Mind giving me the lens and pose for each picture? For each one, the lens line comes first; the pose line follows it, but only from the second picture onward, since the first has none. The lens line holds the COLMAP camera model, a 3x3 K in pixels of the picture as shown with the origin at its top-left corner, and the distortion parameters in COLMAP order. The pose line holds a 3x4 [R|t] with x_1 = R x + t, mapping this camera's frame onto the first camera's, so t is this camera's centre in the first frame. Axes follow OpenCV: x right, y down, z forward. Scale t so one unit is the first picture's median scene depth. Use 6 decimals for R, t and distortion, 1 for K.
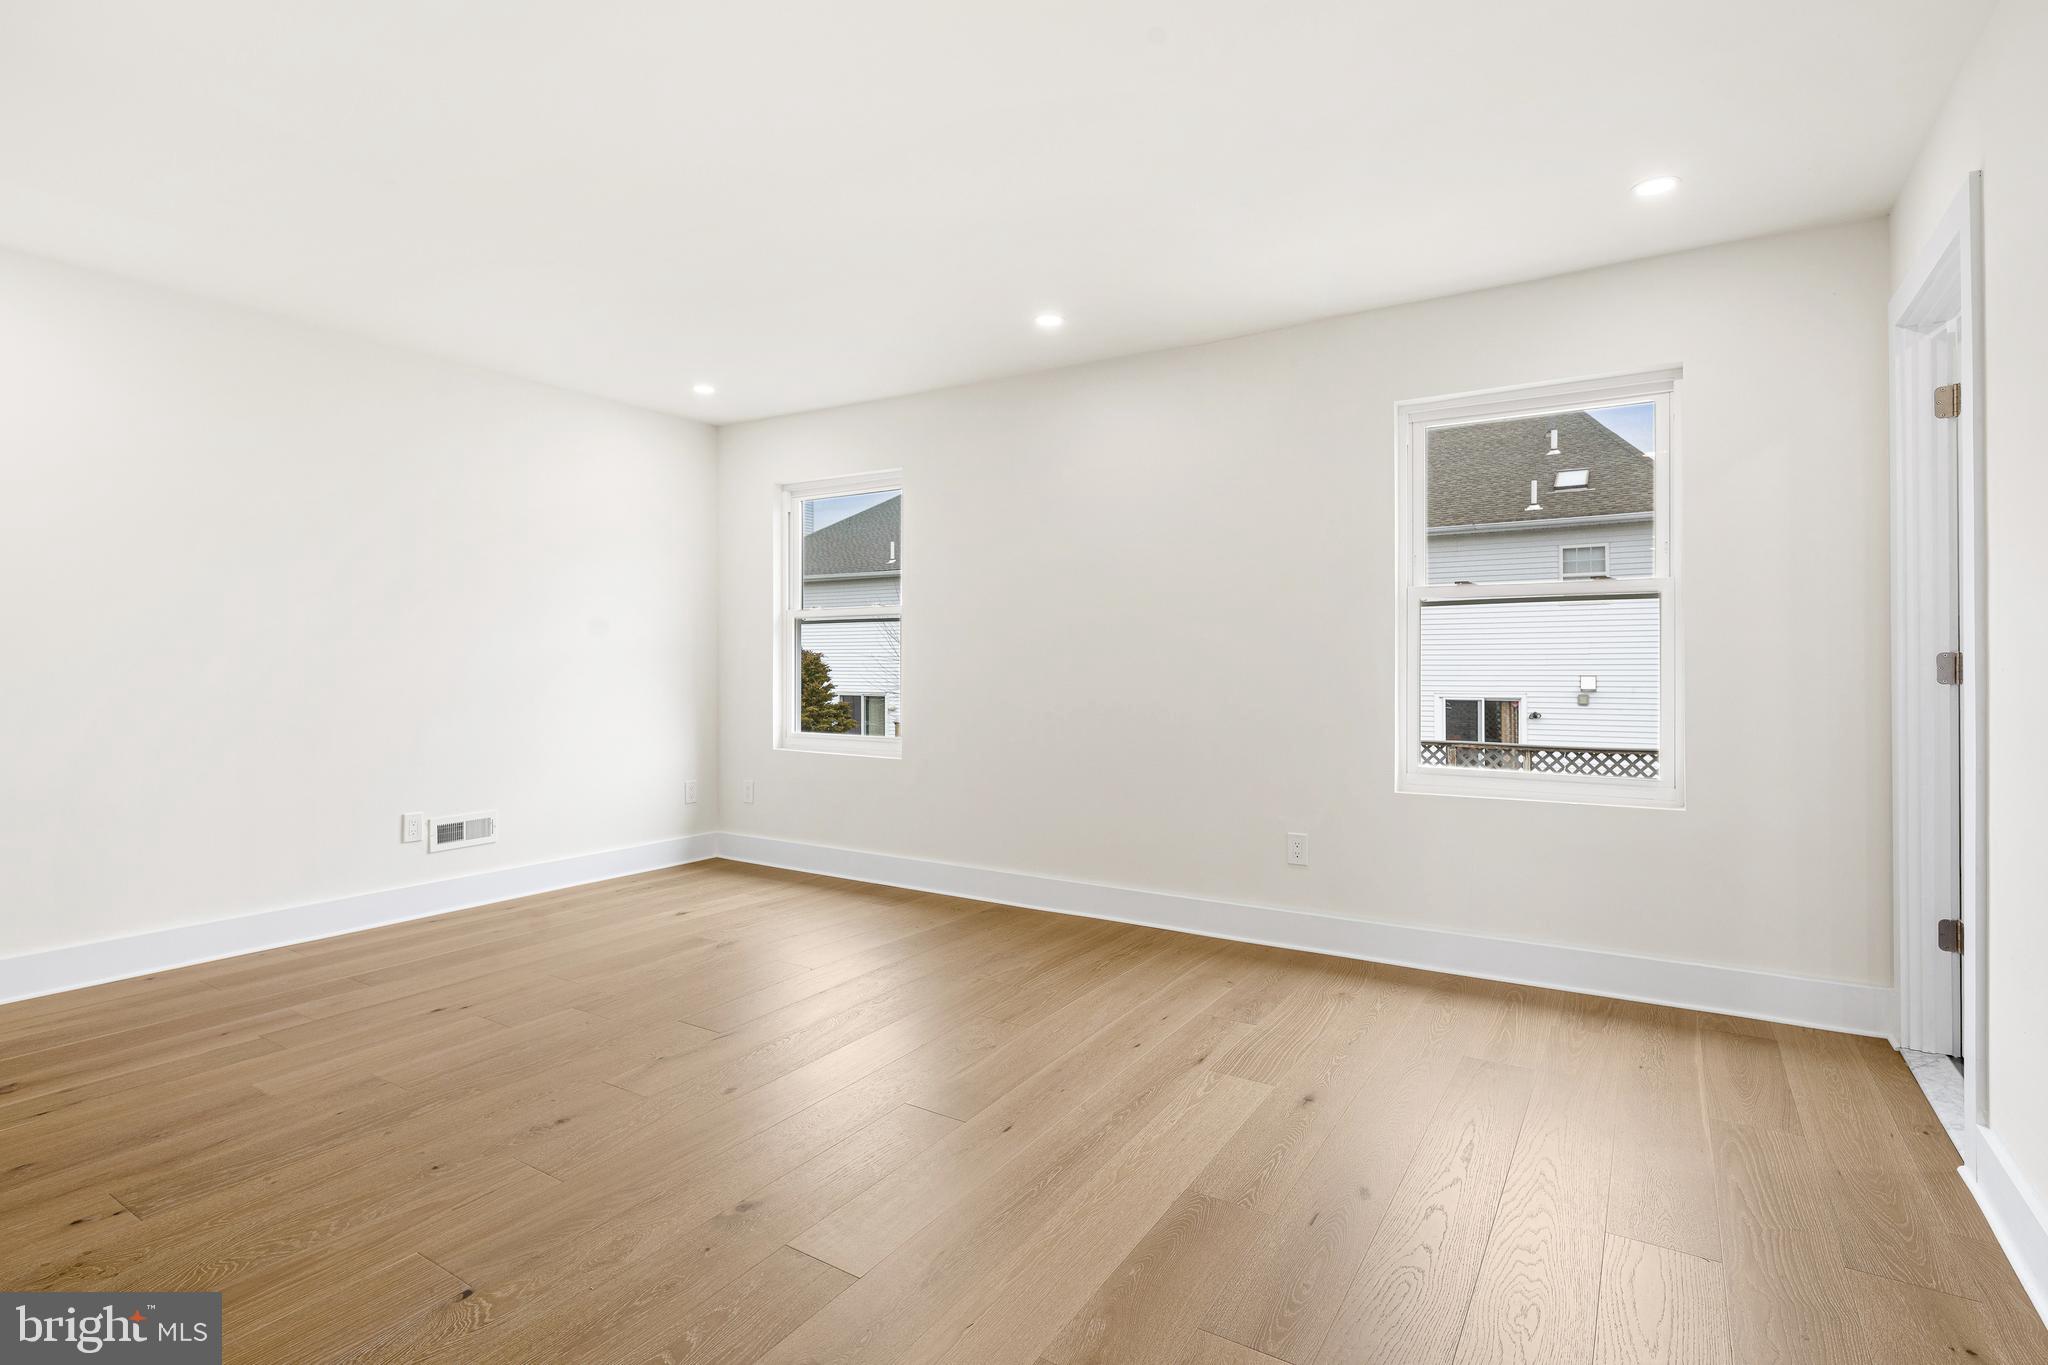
lens RADIAL K [[1003.6, 0, 969.8], [0, 1003.6, 656.1], [0, 0, 1]] dist [0.003756, 0.000945]
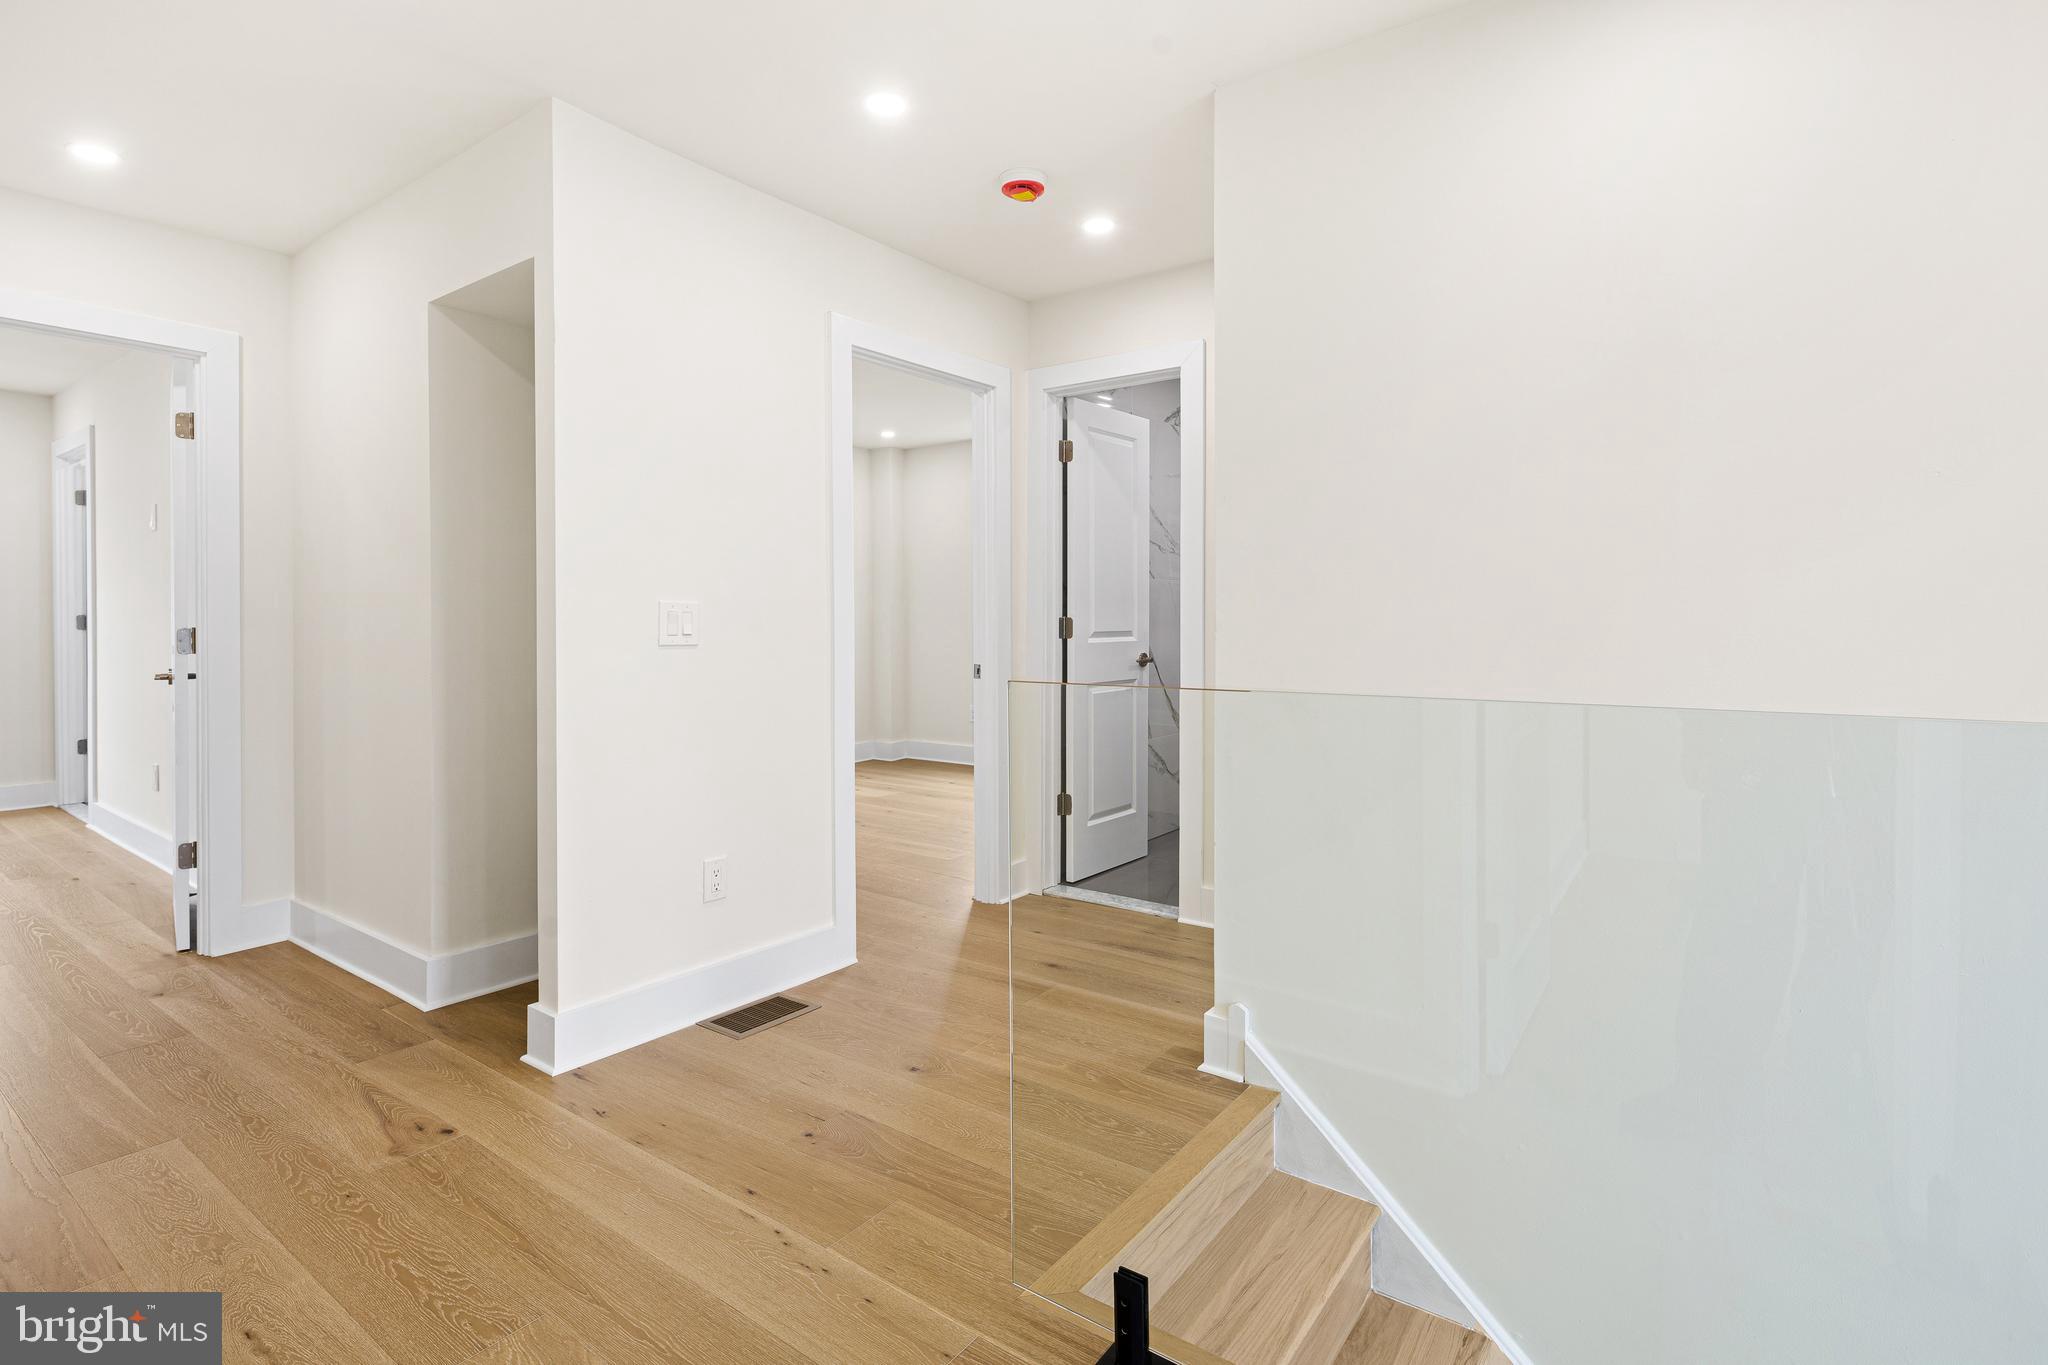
lens RADIAL K [[1009.9, 0, 973.3], [0, 1009.9, 623.6], [0, 0, 1]] dist [-0.001491, -0.000429]
pose [[0.076296, -0.003505, 0.997079, -1.080592], [-0.001820, 0.999992, 0.003654, 0.001965], [-0.997084, -0.002093, 0.076289, -1.114889]]
